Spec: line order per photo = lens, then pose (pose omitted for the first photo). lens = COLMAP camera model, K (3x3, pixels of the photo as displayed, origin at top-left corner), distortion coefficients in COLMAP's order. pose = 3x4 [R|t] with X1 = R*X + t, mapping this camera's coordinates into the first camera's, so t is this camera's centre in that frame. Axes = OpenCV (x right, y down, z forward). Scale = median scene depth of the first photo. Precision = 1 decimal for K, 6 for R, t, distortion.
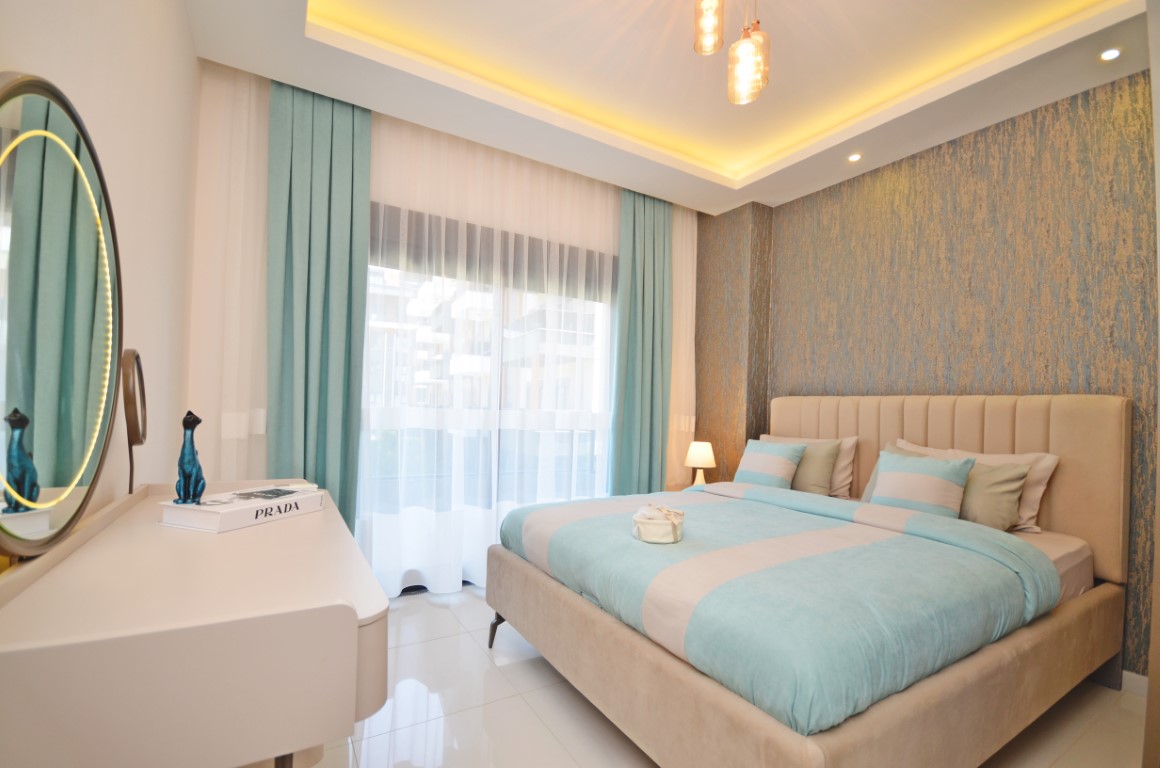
lens RADIAL K [[497.2, 0, 574.4], [0, 497.2, 401.5], [0, 0, 1]] dist [0.023443, -0.019440]
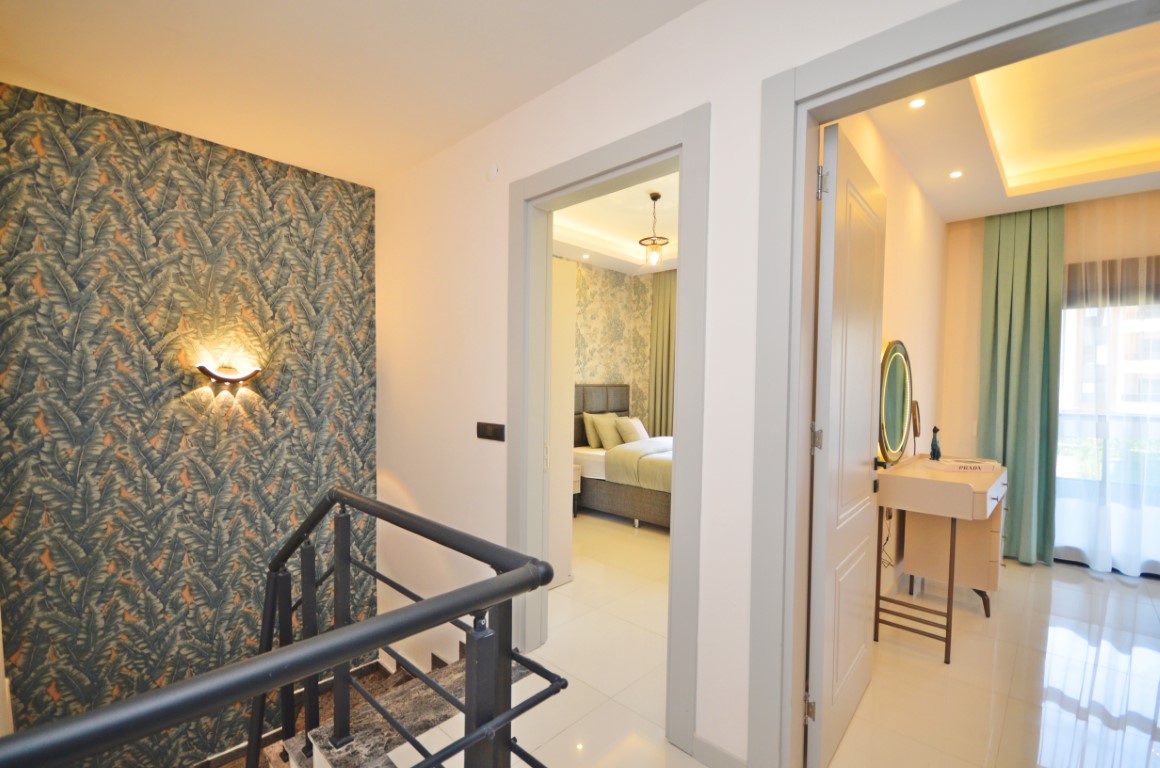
lens RADIAL K [[497.2, 0, 574.4], [0, 497.2, 401.5], [0, 0, 1]] dist [0.023443, -0.019440]
pose [[0.277915, 0.019275, -0.960412, 0.588101], [0.027519, 0.999229, 0.028017, -0.117273], [0.960211, -0.034216, 0.277170, -0.746552]]
